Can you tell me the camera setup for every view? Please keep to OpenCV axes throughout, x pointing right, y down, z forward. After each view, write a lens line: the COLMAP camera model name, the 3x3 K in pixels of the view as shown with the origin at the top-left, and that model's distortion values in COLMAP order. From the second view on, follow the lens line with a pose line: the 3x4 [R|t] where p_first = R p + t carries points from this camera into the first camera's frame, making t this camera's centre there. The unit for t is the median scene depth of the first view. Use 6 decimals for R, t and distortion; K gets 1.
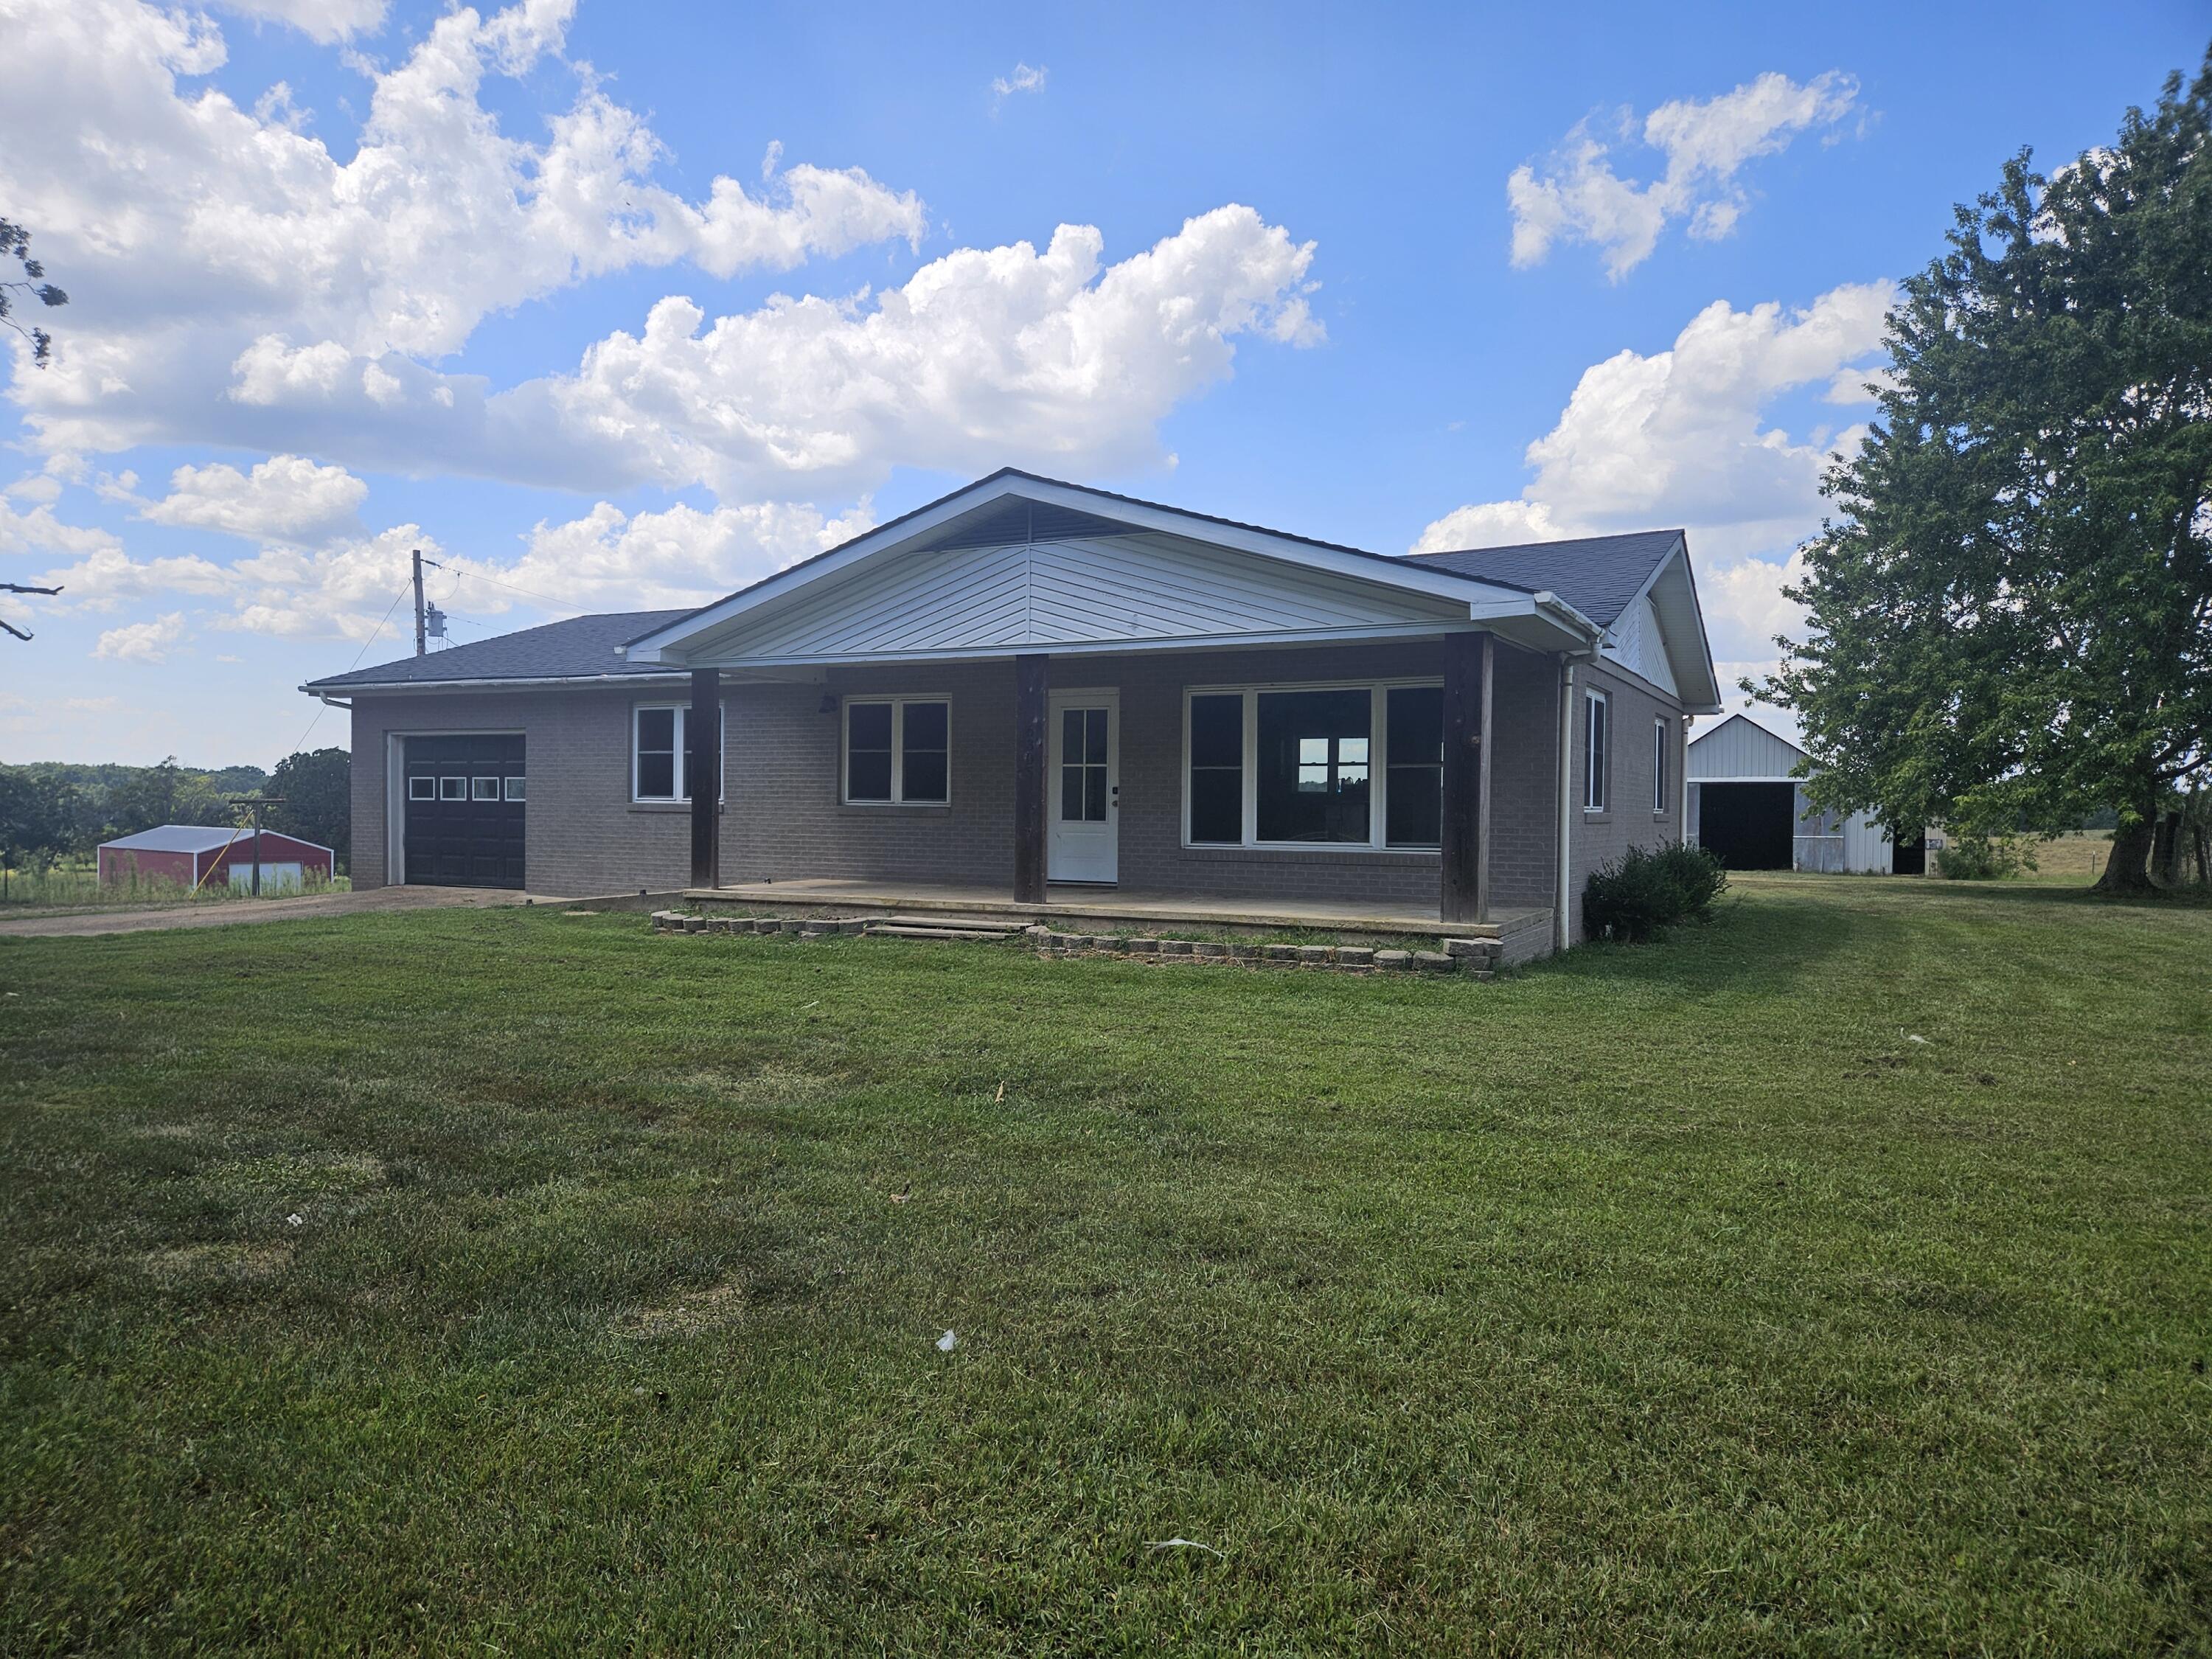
lens RADIAL K [[1498.4, 0, 1116.7], [0, 1498.4, 839.1], [0, 0, 1]] dist [0.043763, -0.028230]
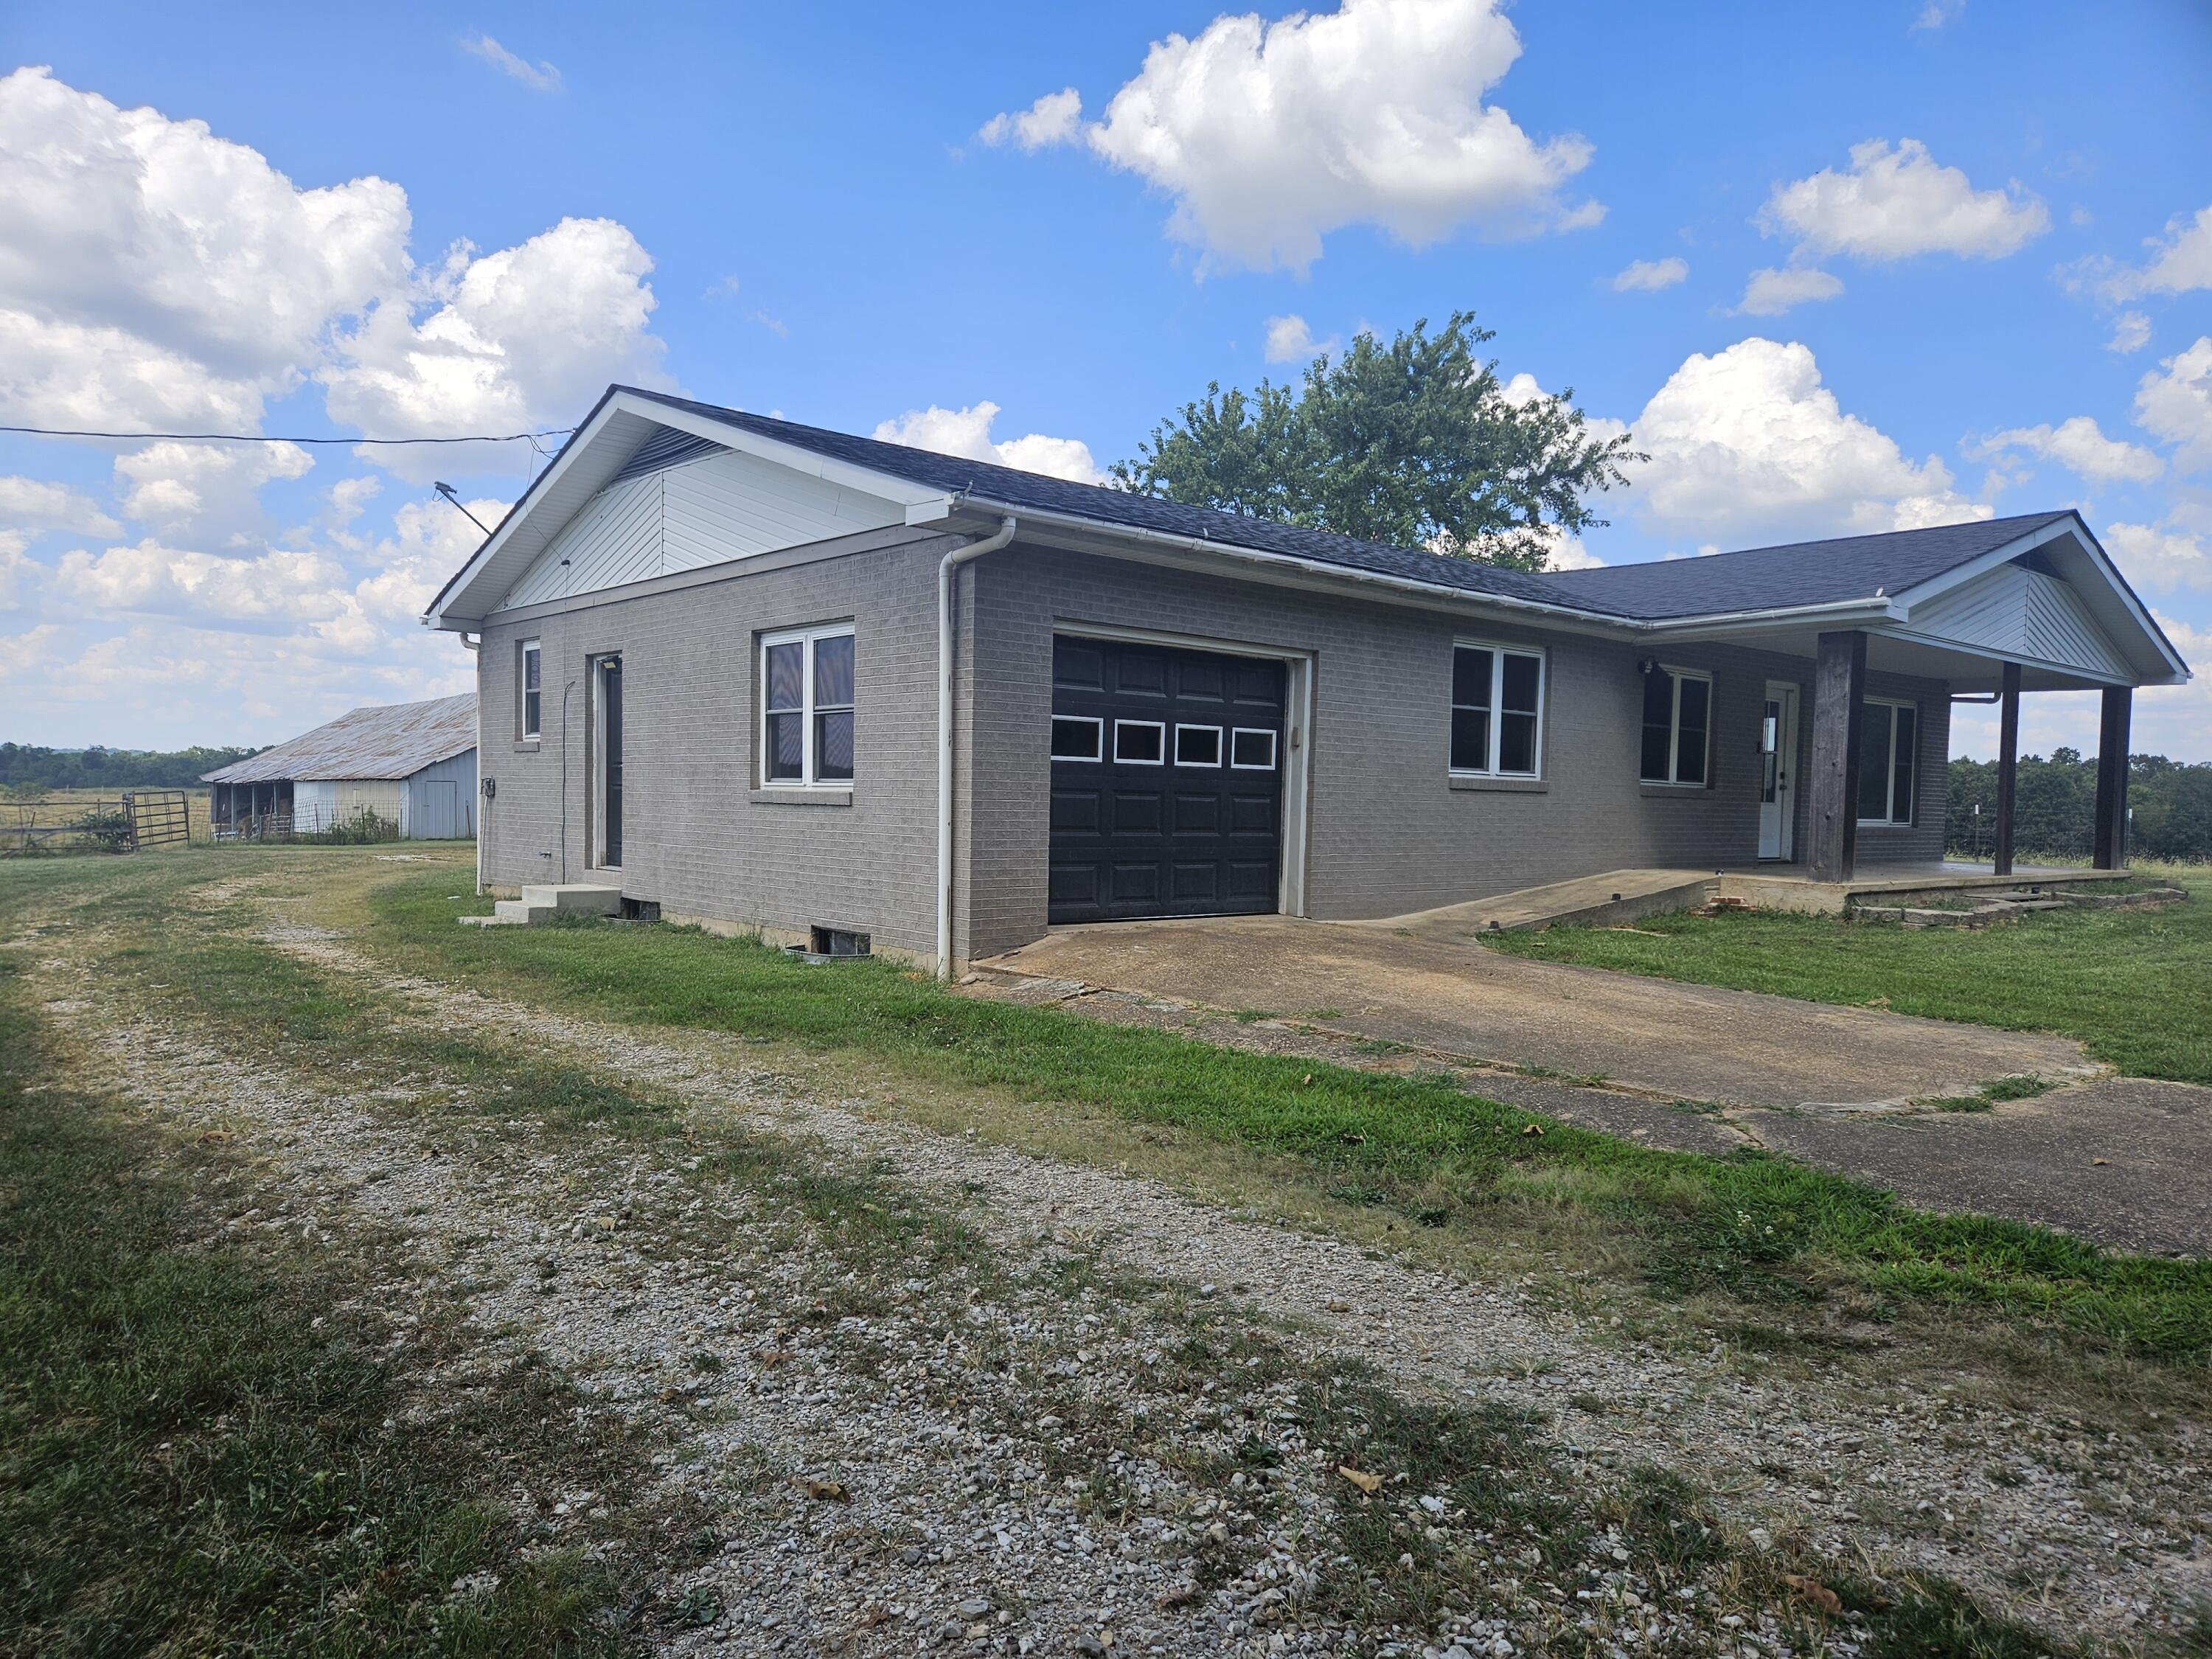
lens RADIAL K [[1498.4, 0, 1116.7], [0, 1498.4, 839.1], [0, 0, 1]] dist [0.043763, -0.028230]
pose [[0.379767, -0.036570, 0.924359, -1.039829], [-0.010331, 0.998988, 0.043767, -0.024204], [-0.925024, -0.026170, 0.379005, 0.880905]]
